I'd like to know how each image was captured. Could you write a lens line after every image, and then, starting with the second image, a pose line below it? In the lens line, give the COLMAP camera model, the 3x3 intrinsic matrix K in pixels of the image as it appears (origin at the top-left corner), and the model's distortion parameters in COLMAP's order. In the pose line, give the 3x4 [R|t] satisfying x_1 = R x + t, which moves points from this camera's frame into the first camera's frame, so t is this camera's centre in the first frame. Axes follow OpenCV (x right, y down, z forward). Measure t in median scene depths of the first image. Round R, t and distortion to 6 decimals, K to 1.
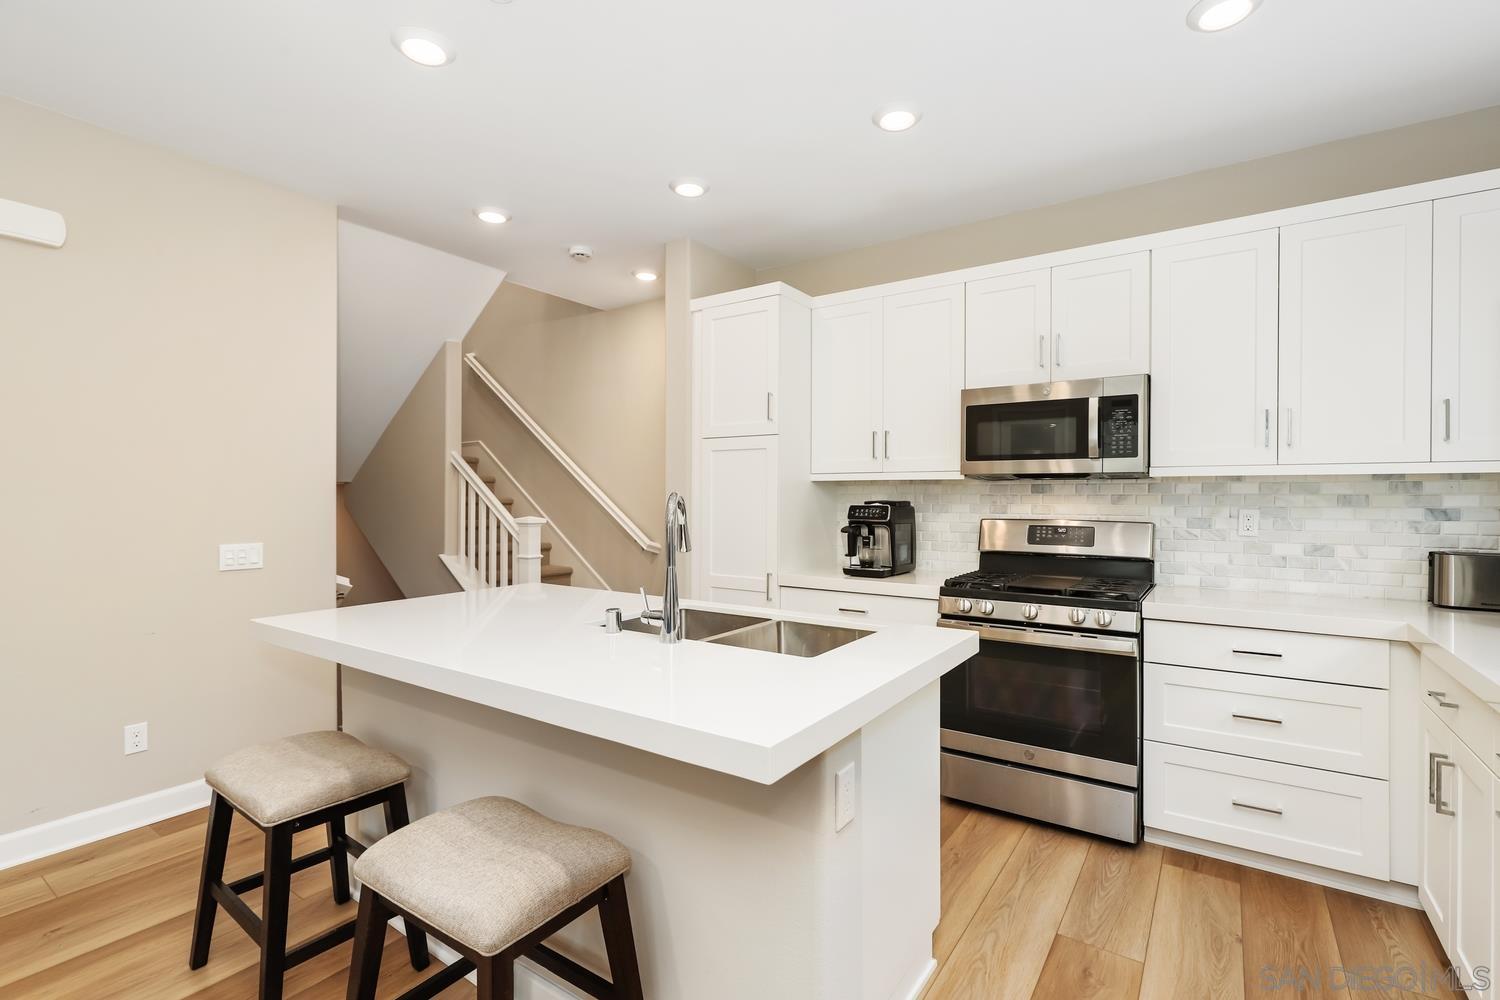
lens RADIAL K [[695.6, 0, 759.6], [0, 695.6, 499.0], [0, 0, 1]] dist [0.000374, -0.000208]
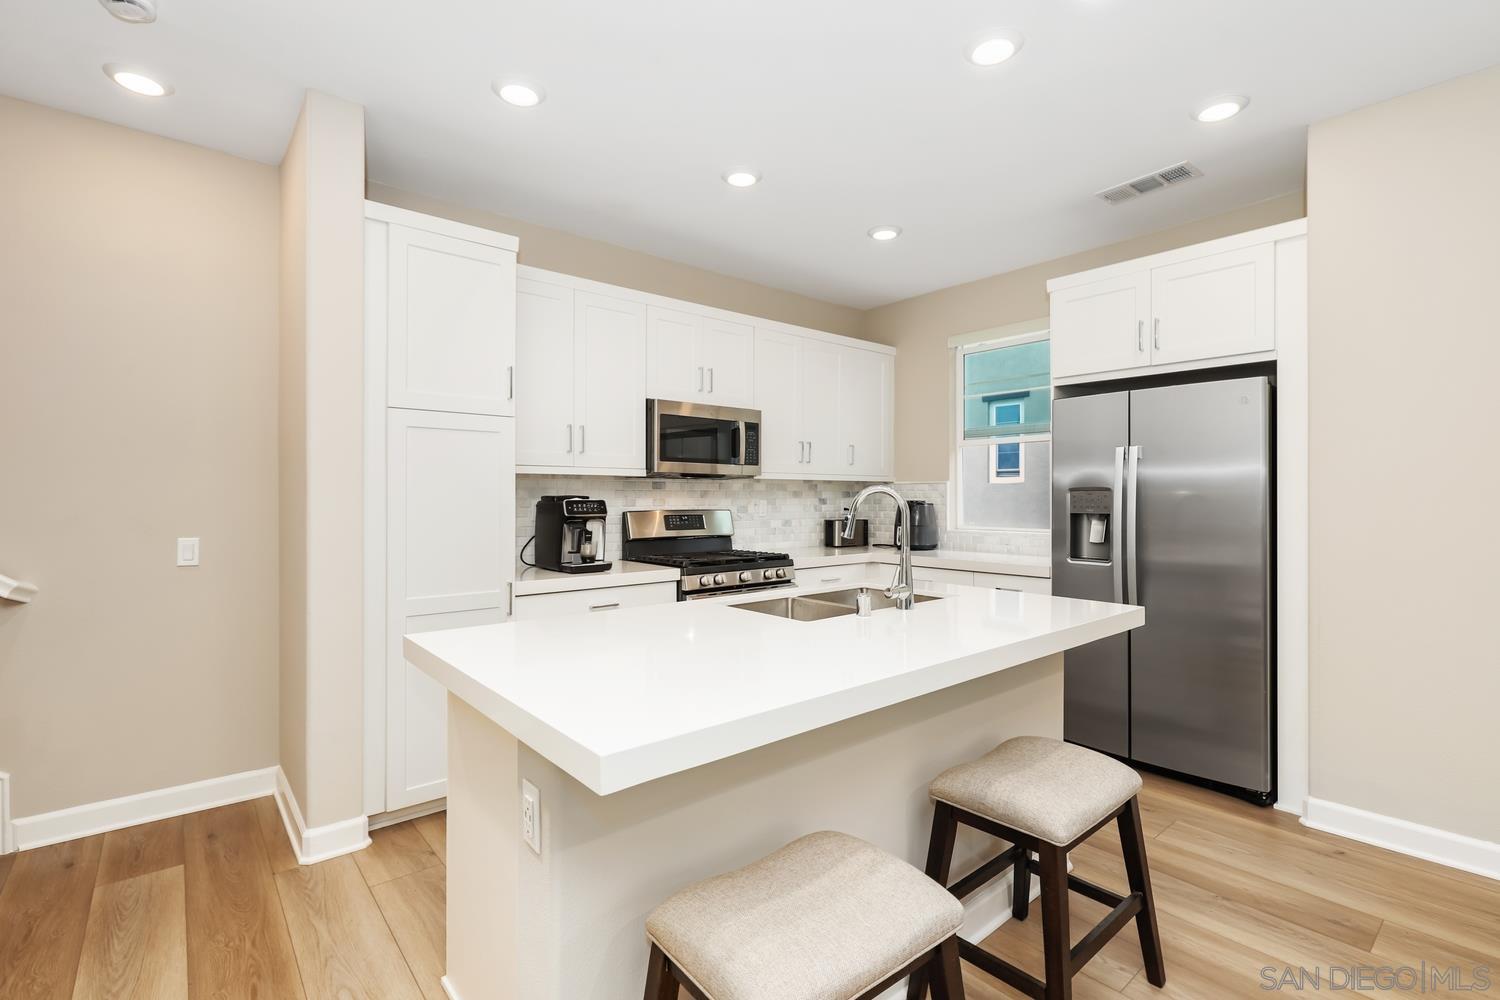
lens RADIAL K [[695.6, 0, 759.6], [0, 695.6, 499.0], [0, 0, 1]] dist [0.000374, -0.000208]
pose [[0.268384, -0.005471, 0.963296, -0.810871], [0.007390, 0.999966, 0.003620, 0.006455], [-0.963284, 0.006147, 0.268415, 0.545907]]
